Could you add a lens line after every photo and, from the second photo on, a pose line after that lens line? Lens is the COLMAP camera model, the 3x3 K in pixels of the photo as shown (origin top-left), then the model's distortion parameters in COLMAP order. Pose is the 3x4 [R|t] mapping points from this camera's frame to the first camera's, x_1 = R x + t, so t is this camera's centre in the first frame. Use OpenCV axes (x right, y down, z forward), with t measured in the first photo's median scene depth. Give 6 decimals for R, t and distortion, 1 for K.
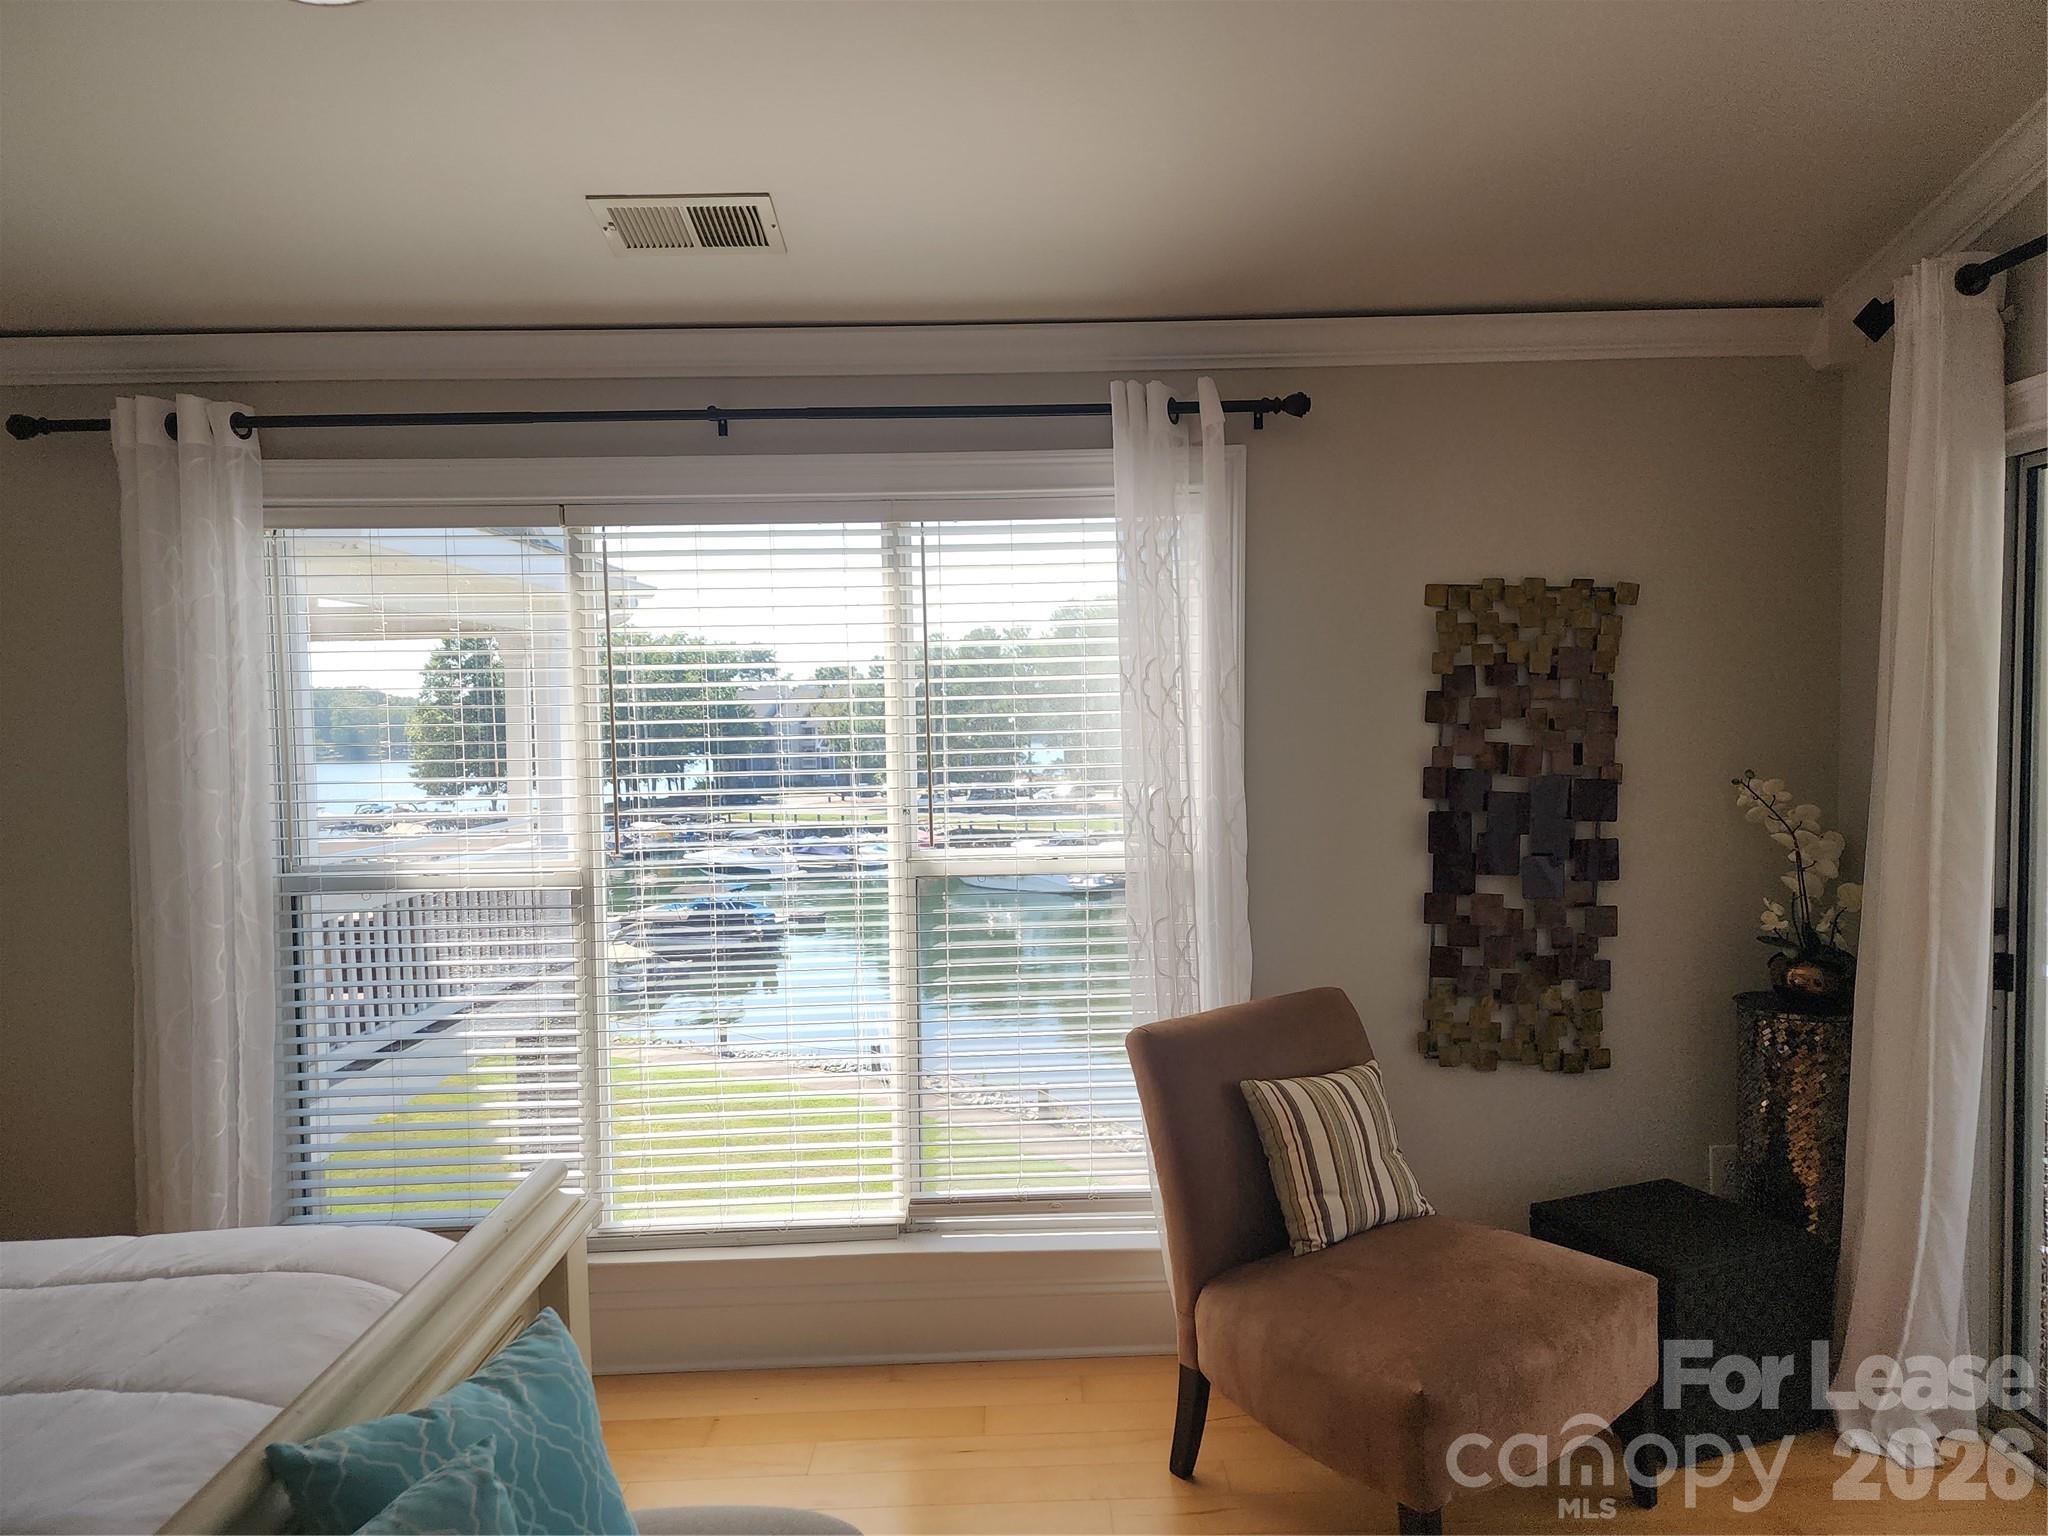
lens RADIAL K [[1367.0, 0, 1024.0], [0, 1367.0, 784.5], [0, 0, 1]] dist [0.070978, -0.065225]
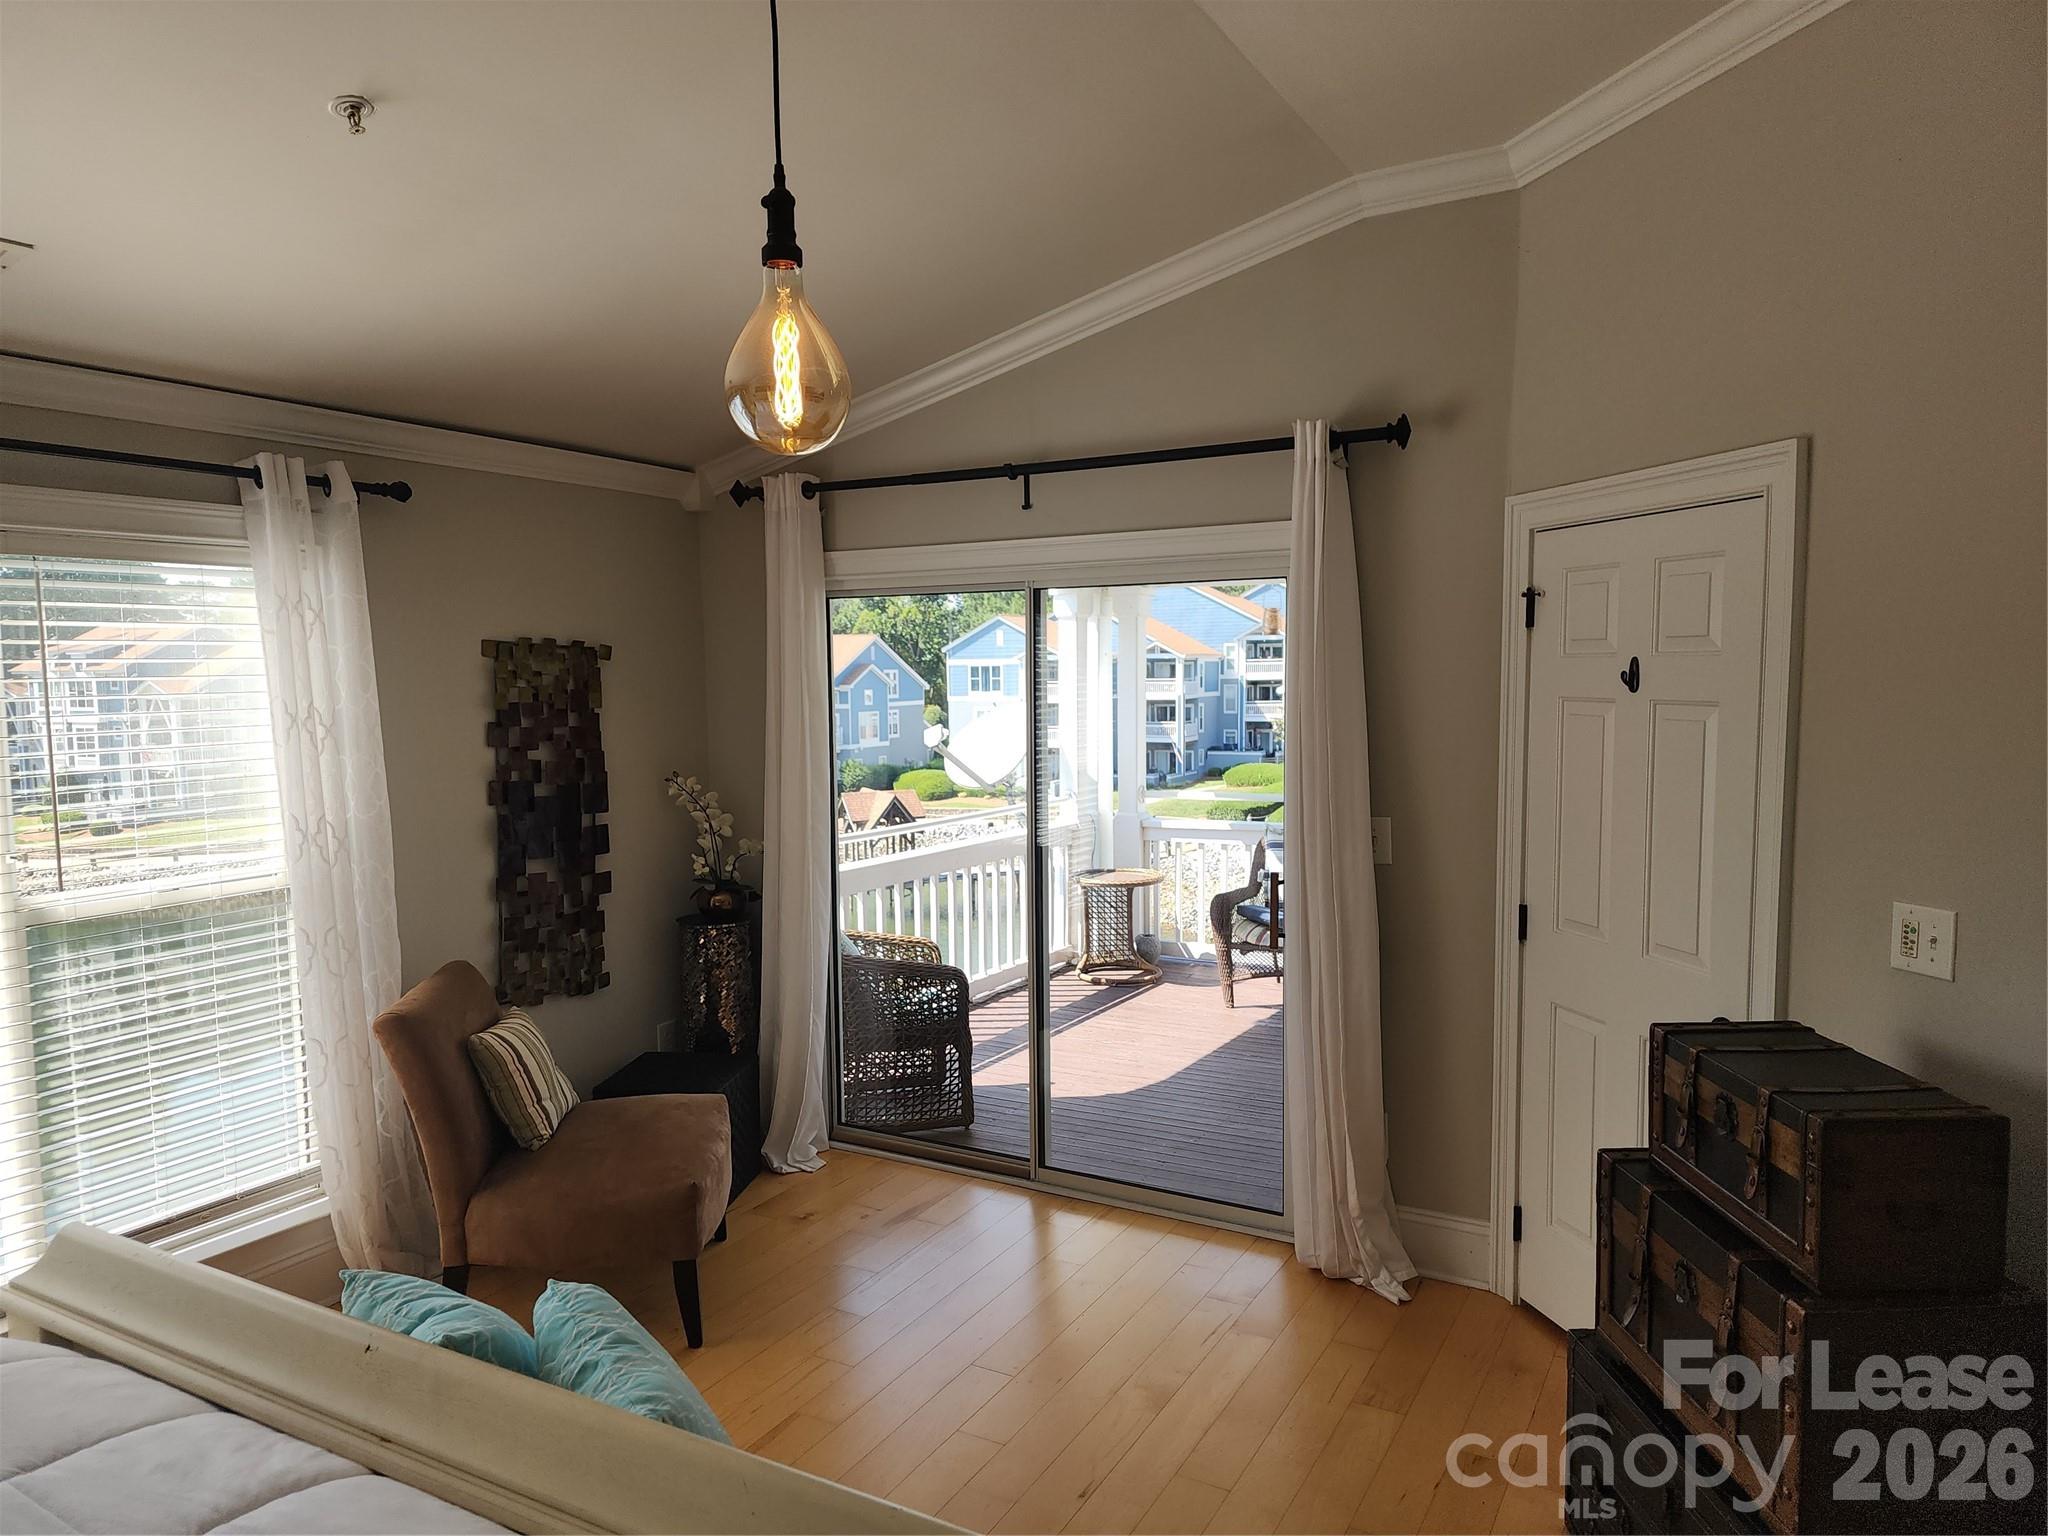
lens RADIAL K [[1367.0, 0, 1019.2], [0, 1367.0, 777.8], [0, 0, 1]] dist [0.070978, -0.065225]
pose [[0.502285, -0.053974, 0.863016, -0.581970], [0.041058, 0.998413, 0.038545, -0.045896], [-0.863727, 0.016073, 0.503704, -0.082842]]
